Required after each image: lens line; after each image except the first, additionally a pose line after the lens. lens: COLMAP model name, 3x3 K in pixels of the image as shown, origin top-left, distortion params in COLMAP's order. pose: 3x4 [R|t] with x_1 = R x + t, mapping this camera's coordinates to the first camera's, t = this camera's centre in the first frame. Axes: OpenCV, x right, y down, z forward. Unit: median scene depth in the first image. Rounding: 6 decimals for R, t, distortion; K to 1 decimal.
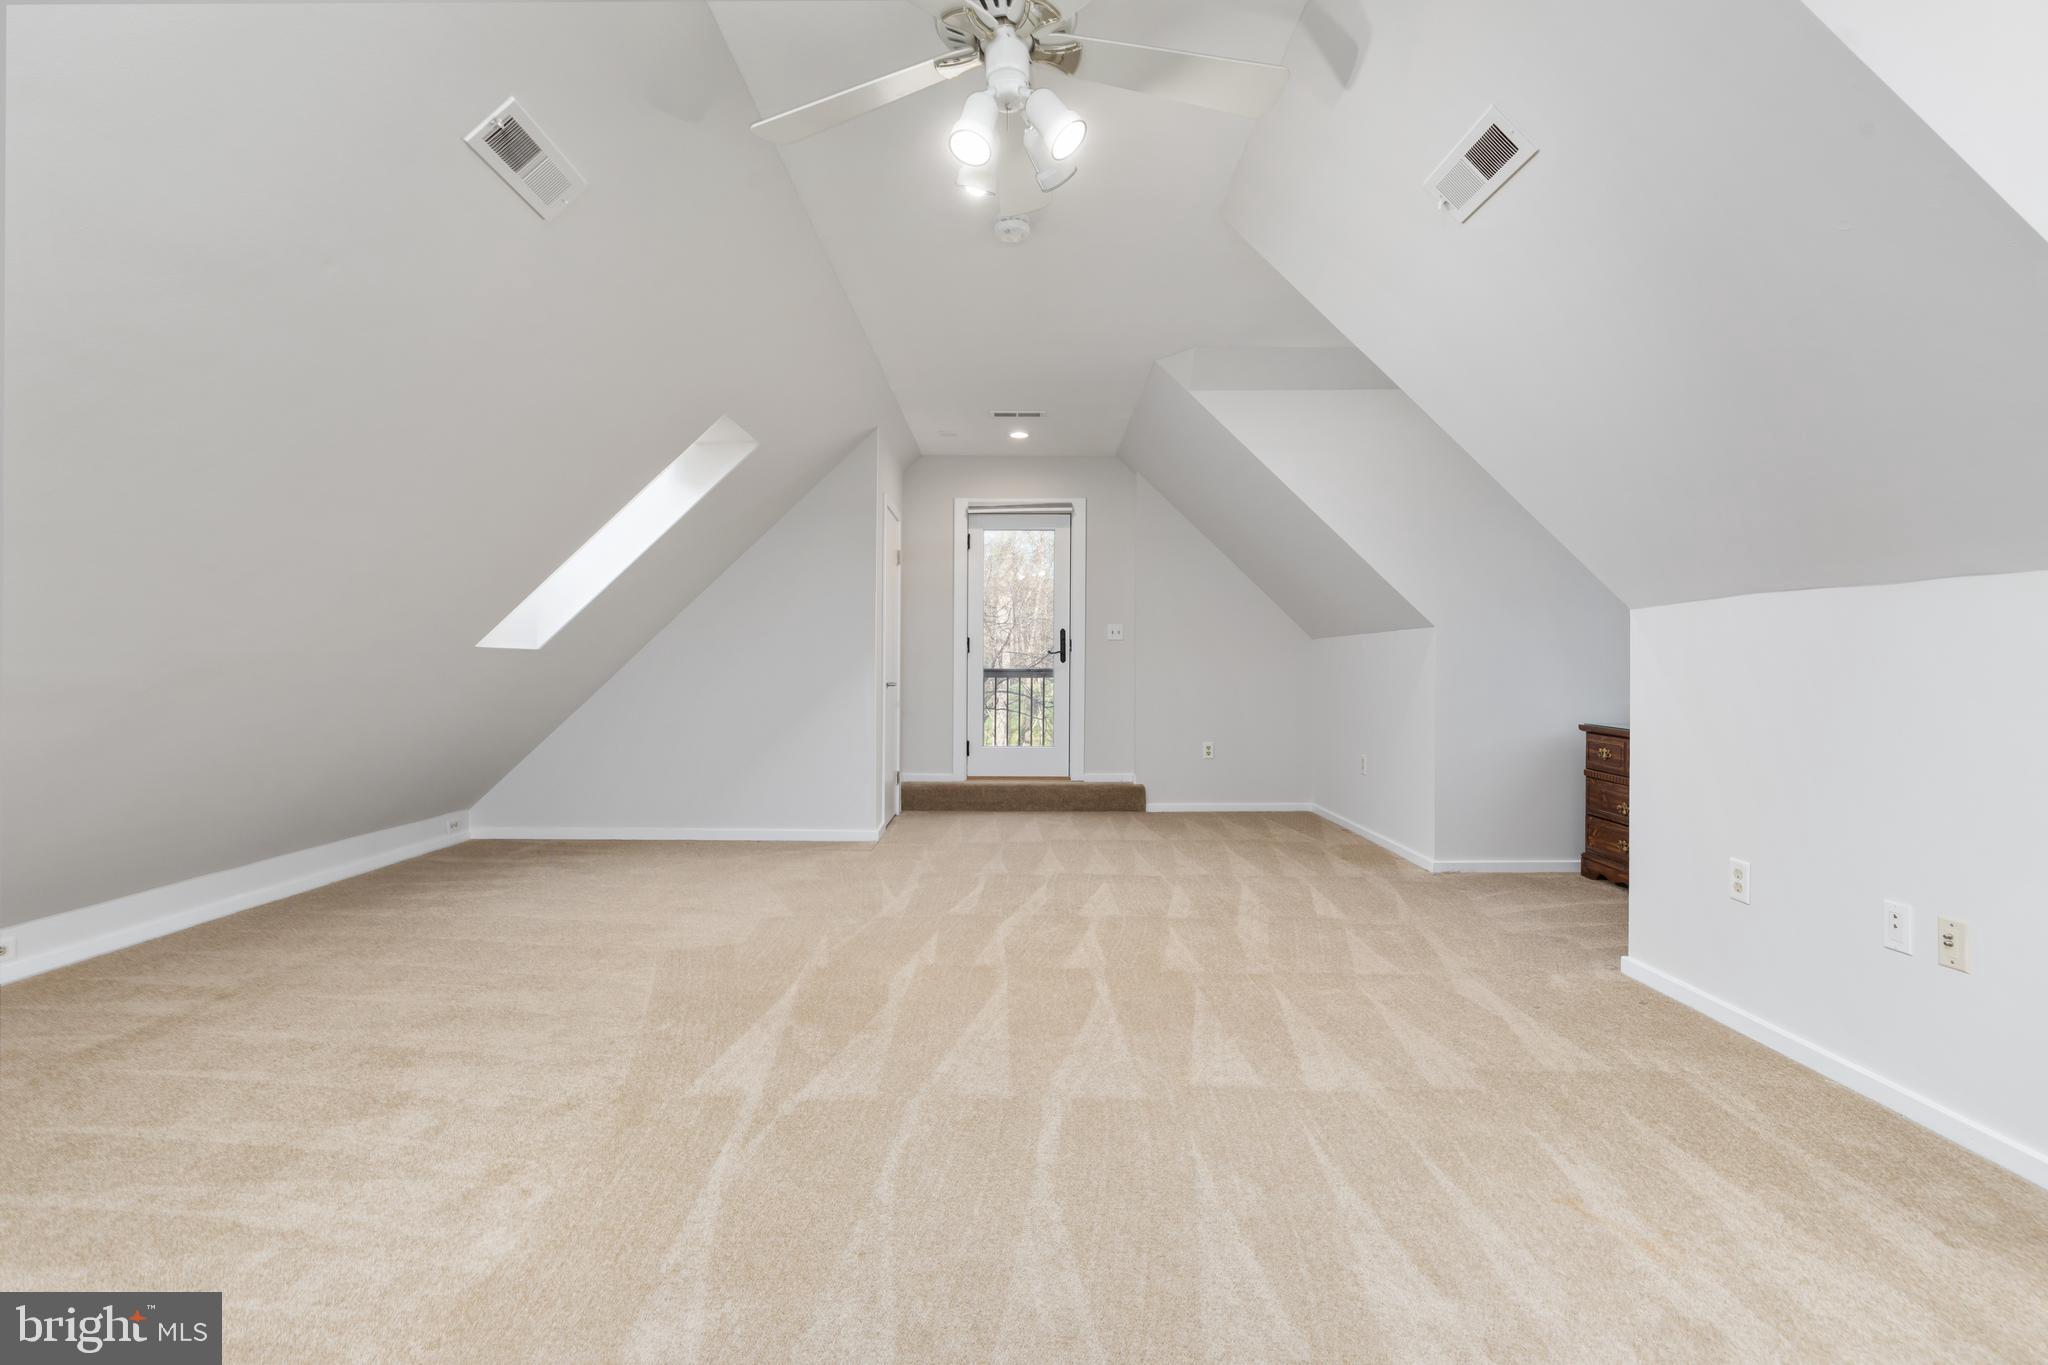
lens RADIAL K [[901.5, 0, 1020.1], [0, 901.5, 679.3], [0, 0, 1]] dist [0.004384, -0.000783]
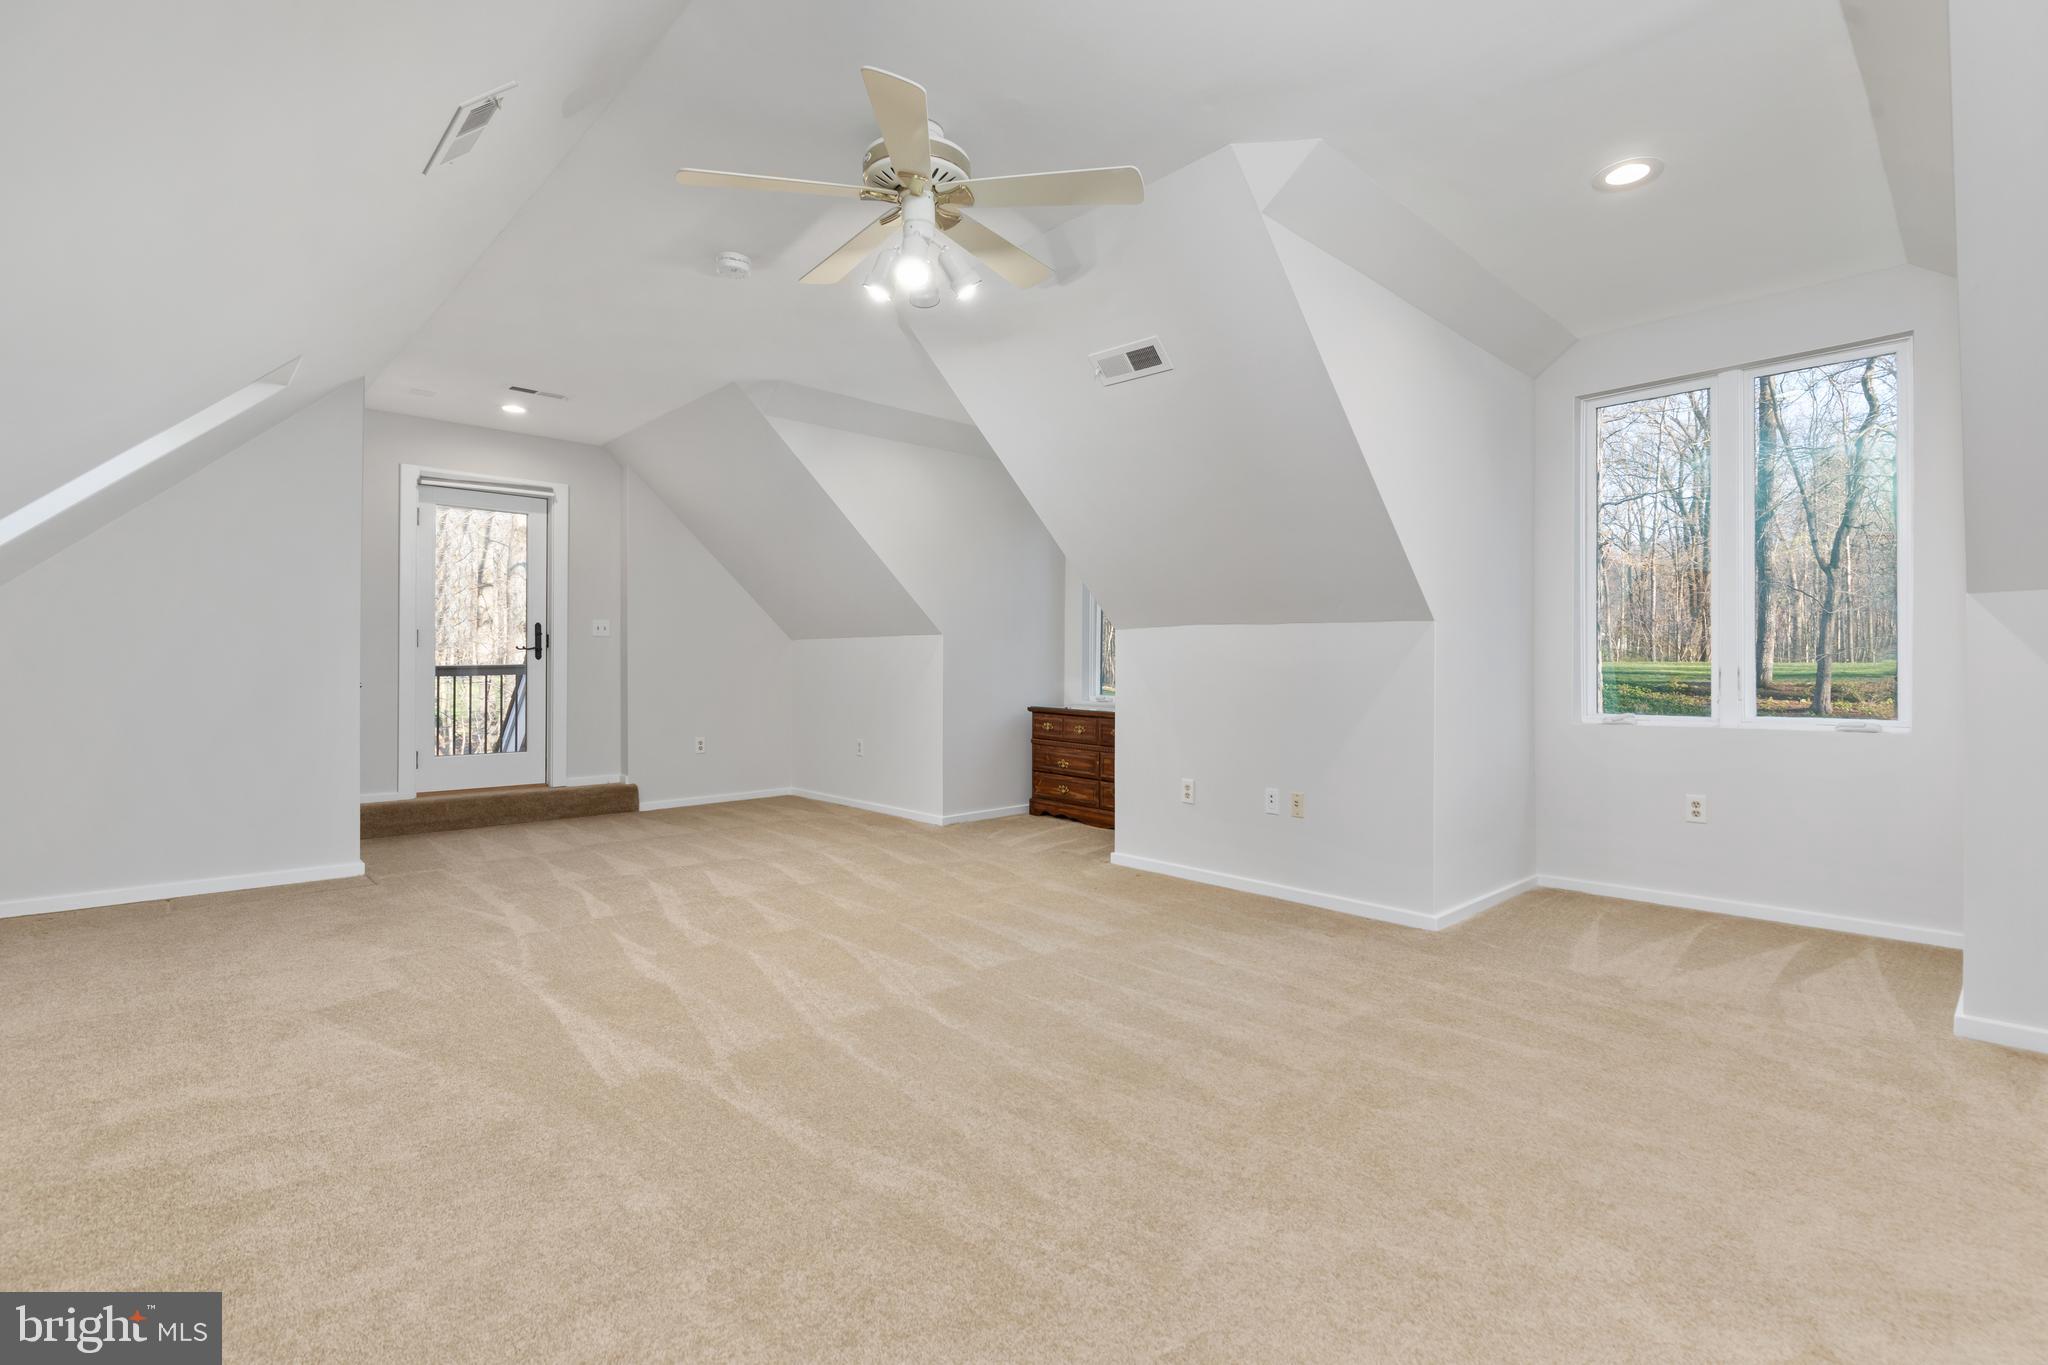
lens RADIAL K [[901.5, 0, 1036.0], [0, 901.5, 672.4], [0, 0, 1]] dist [0.004384, -0.000783]
pose [[0.735858, -0.003894, 0.677125, -0.320071], [0.006354, 0.999979, -0.001154, -0.001633], [-0.677106, 0.005152, 0.735867, -0.035886]]
